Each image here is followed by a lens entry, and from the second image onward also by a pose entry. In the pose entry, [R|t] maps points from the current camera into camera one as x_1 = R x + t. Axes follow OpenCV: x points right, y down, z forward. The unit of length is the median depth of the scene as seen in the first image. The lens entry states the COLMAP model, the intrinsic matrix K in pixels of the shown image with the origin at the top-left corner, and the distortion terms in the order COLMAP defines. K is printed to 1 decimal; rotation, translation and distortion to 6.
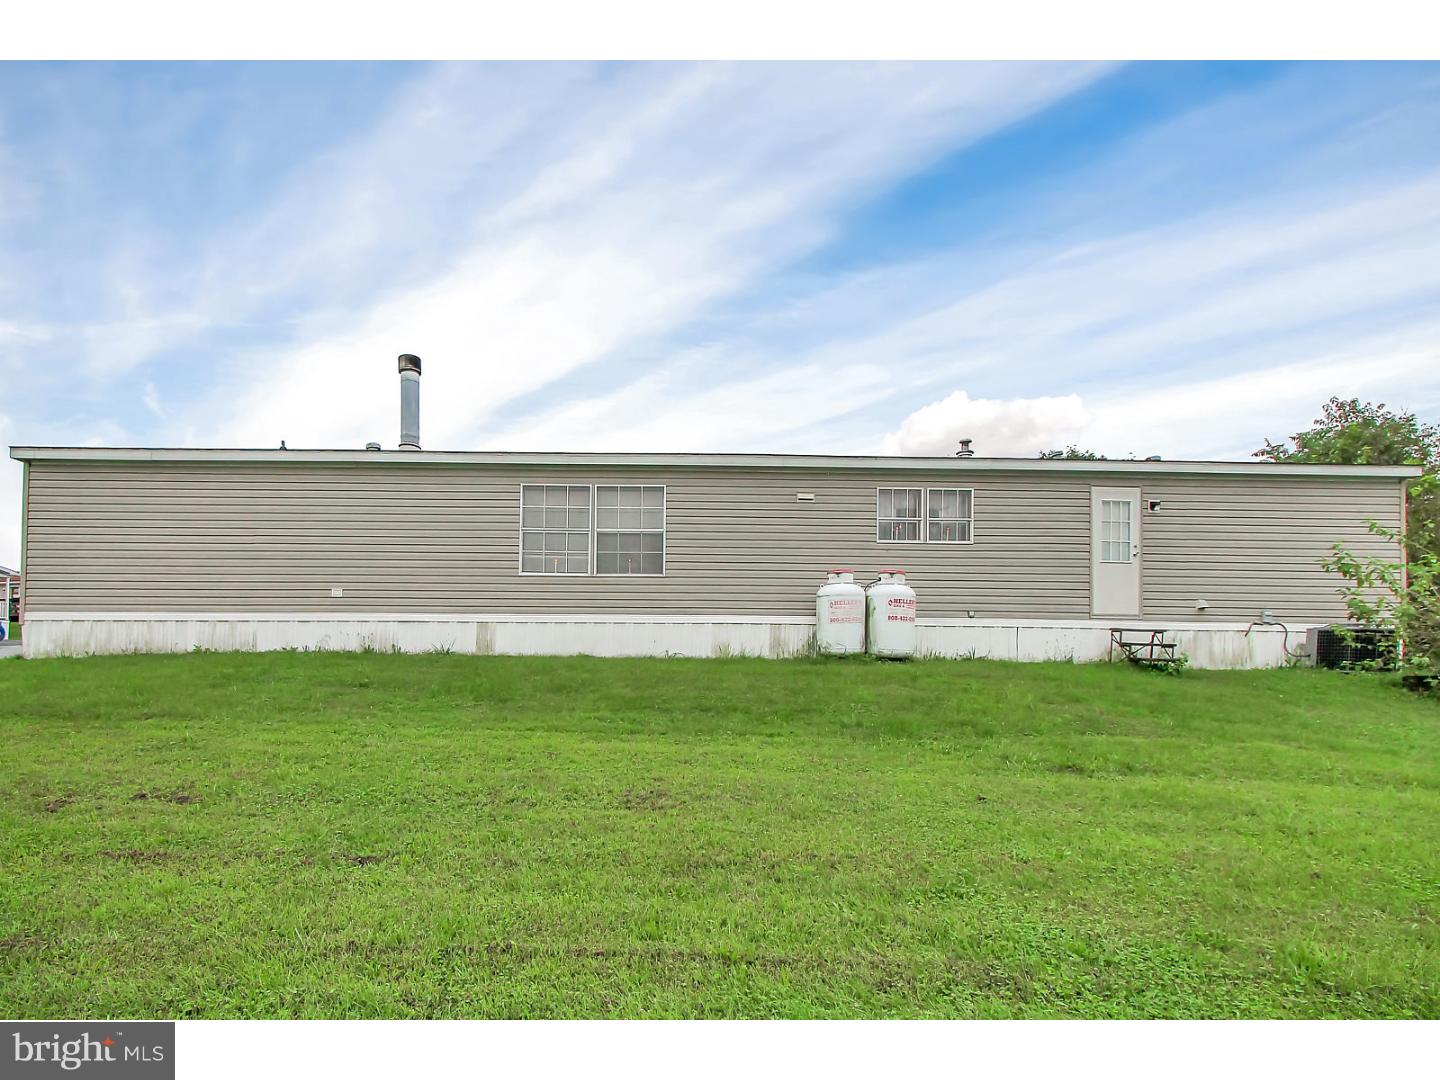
lens RADIAL K [[627.5, 0, 720.0], [0, 627.5, 540.0], [0, 0, 1]] dist [0.031269, 0.000022]
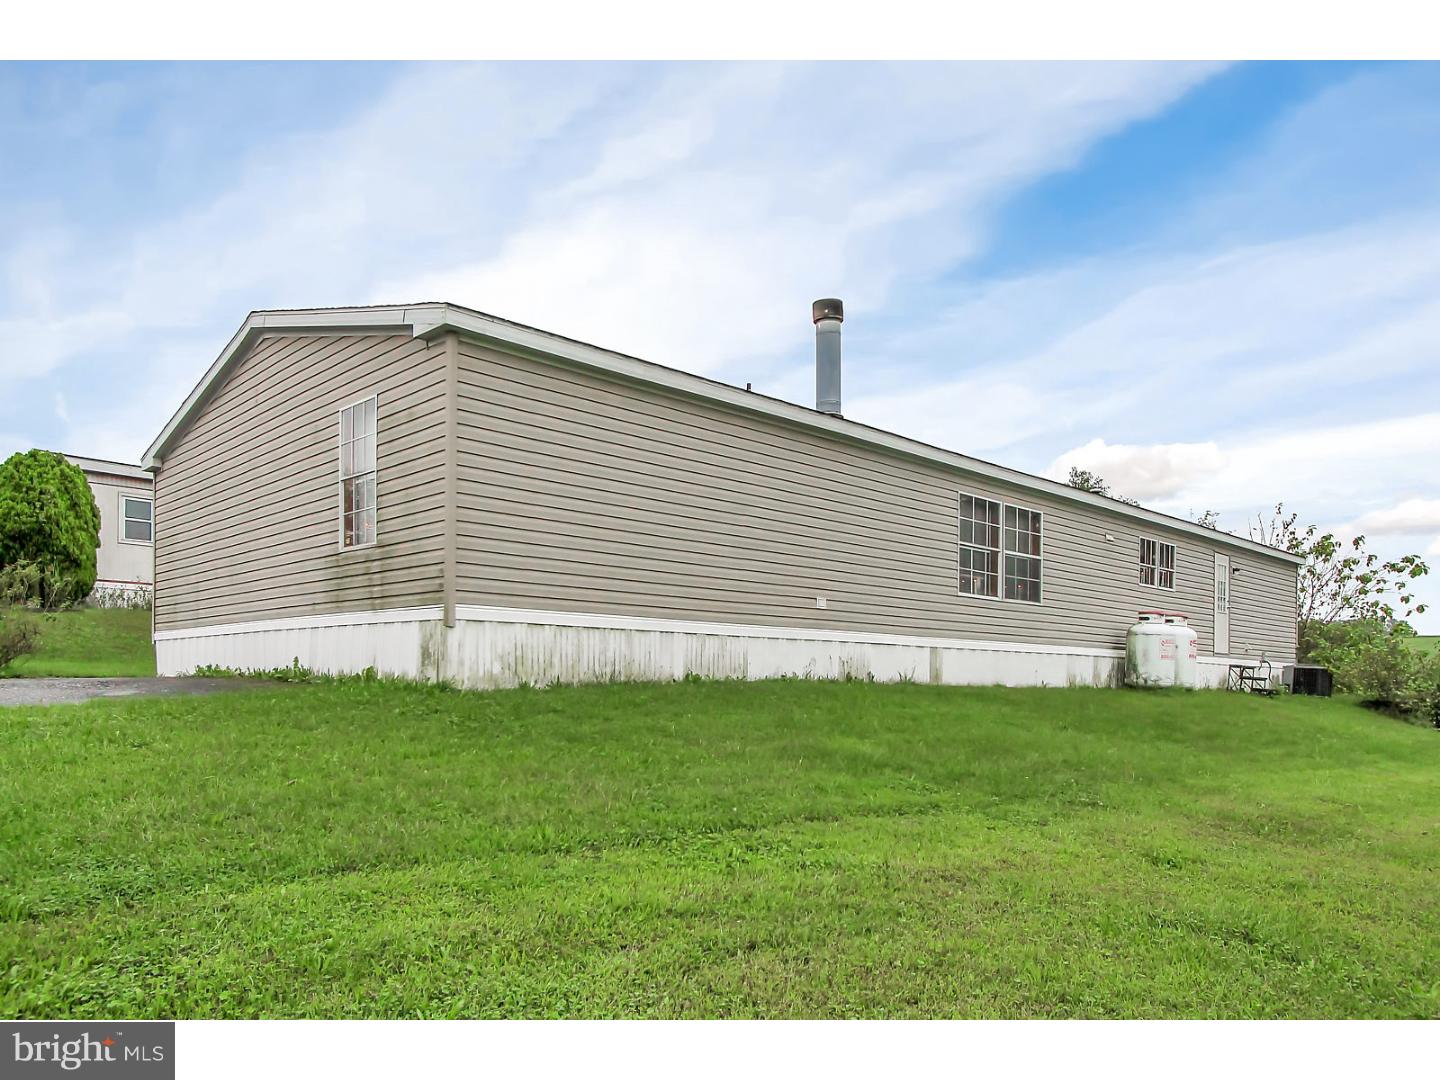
lens RADIAL K [[985.9, 0, 720.0], [0, 985.9, 540.0], [0, 0, 1]] dist [0.068231, 0.000531]
pose [[0.726230, 0.096210, 0.680687, -1.515449], [-0.141966, 0.989804, 0.011564, 0.010625], [-0.672634, -0.105033, 0.732484, 0.216904]]
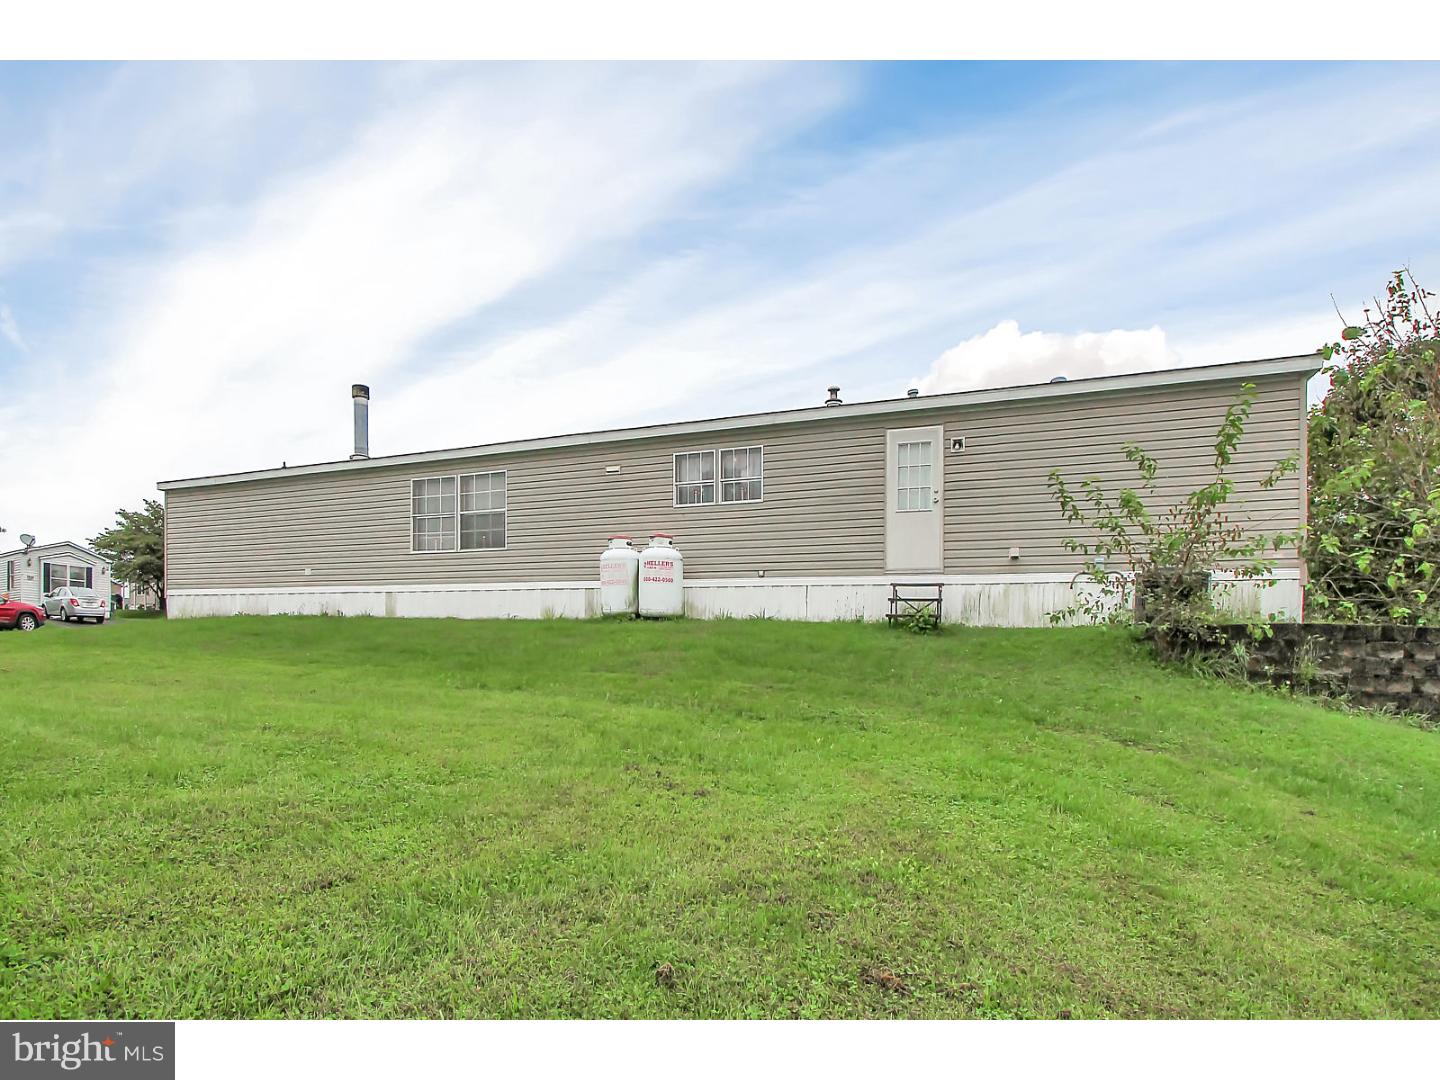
lens RADIAL K [[627.5, 0, 720.0], [0, 627.5, 540.0], [0, 0, 1]] dist [0.031269, 0.000022]
pose [[0.930952, -0.050285, -0.361662, 0.696068], [0.068686, 0.996907, 0.038197, 0.023405], [0.358623, -0.060401, 0.931526, 0.065488]]
